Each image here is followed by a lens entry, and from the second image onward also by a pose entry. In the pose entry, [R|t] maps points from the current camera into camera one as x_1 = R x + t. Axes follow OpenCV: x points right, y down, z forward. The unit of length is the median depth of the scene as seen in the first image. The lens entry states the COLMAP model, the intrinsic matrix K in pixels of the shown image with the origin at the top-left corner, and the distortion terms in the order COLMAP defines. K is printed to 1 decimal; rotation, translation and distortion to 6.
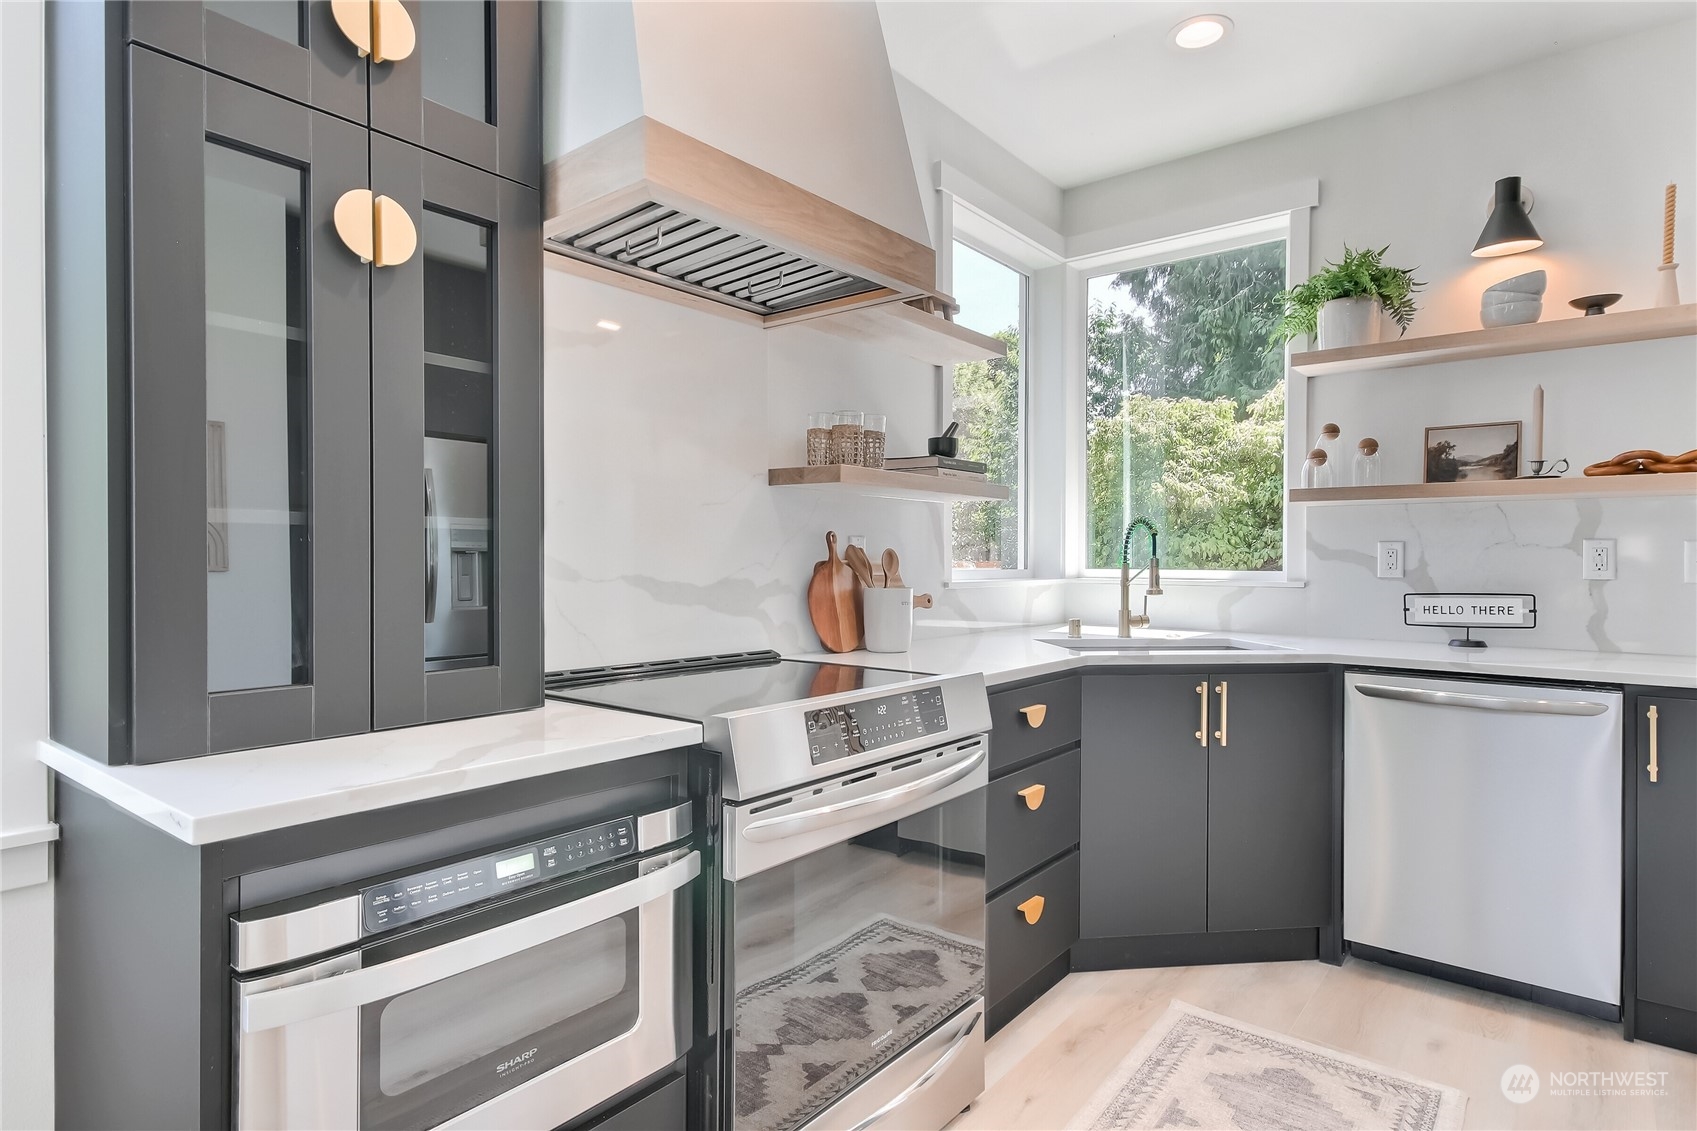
lens RADIAL K [[912.6, 0, 850.2], [0, 912.6, 564.5], [0, 0, 1]] dist [0.003383, 0.001265]
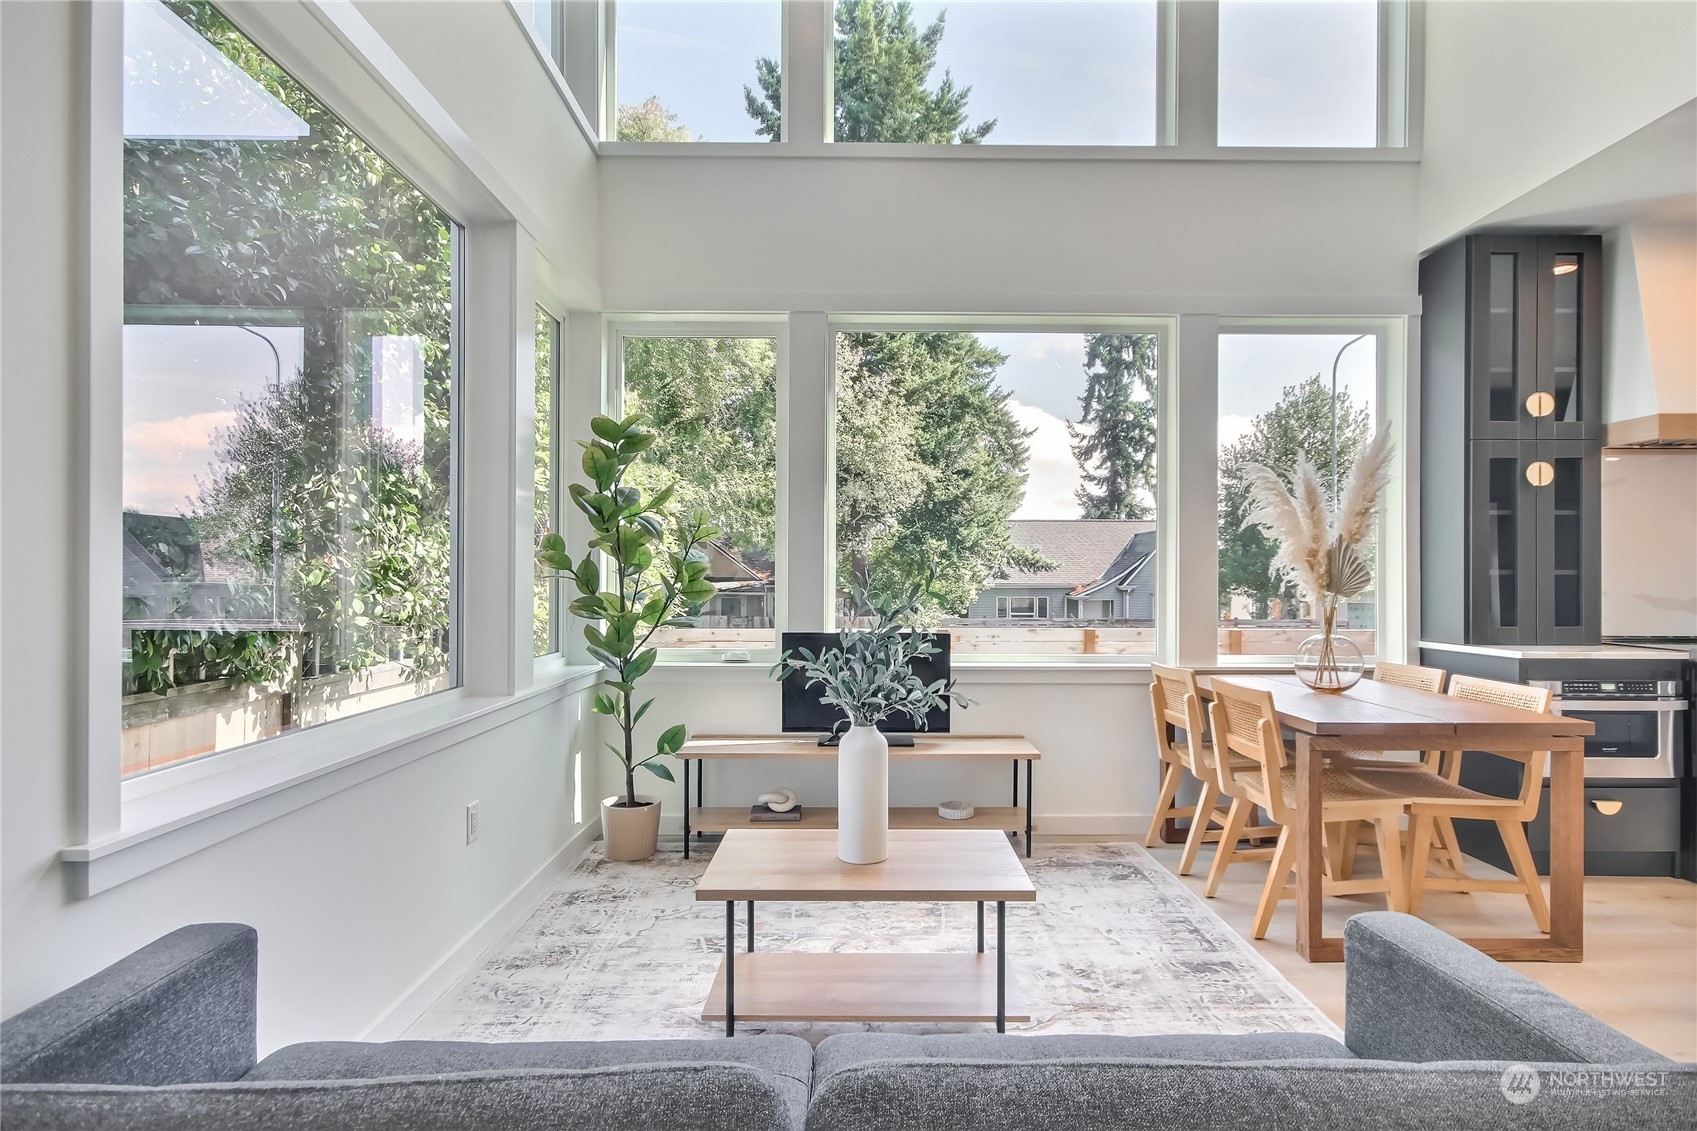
lens RADIAL K [[895.6, 0, 868.8], [0, 895.6, 582.4], [0, 0, 1]] dist [0.000434, -0.000068]
pose [[0.635488, 0.001096, -0.772110, 0.178558], [-0.005659, 0.999979, -0.003238, 0.001529], [0.772090, 0.006427, 0.635481, -1.336169]]
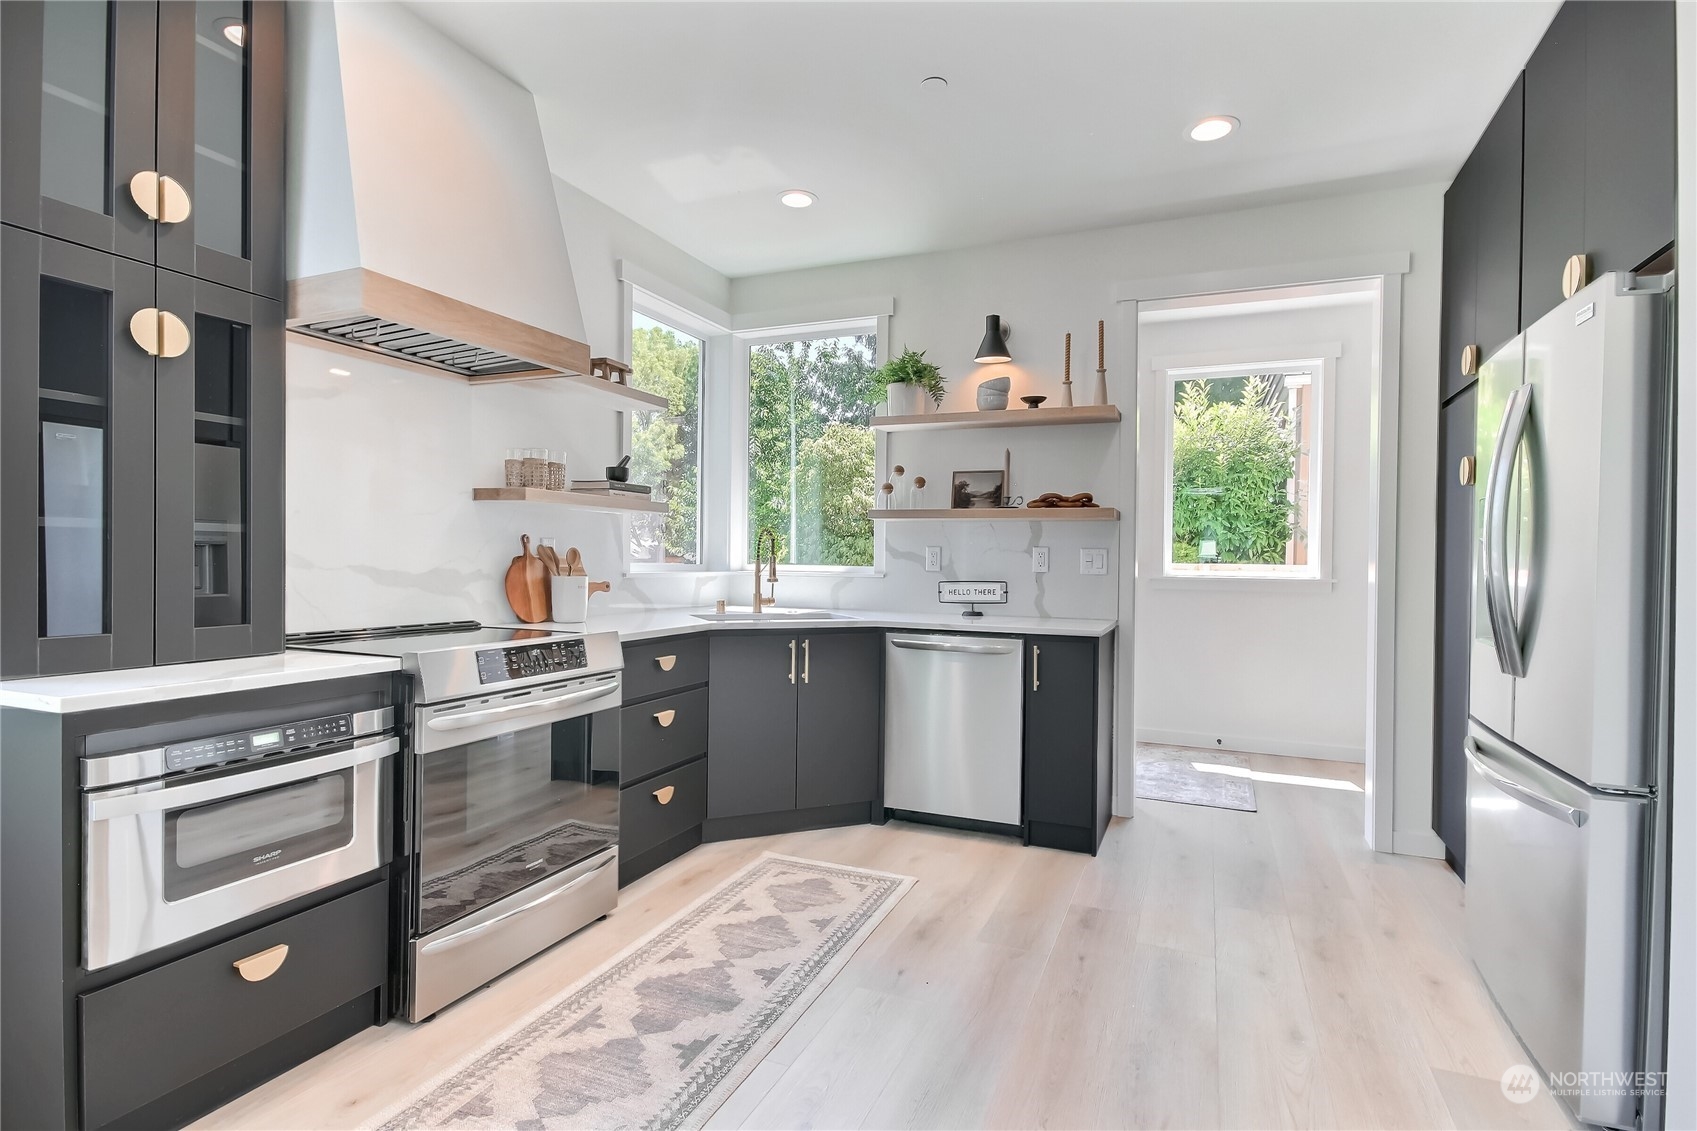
lens RADIAL K [[846.9, 0, 858.5], [0, 846.9, 563.4], [0, 0, 1]] dist [0.006768, 0.000556]
pose [[0.960093, 0.007139, 0.279591, 0.106715], [-0.007737, 0.999970, 0.001037, 0.001899], [-0.279575, -0.003159, 0.960119, -0.361909]]
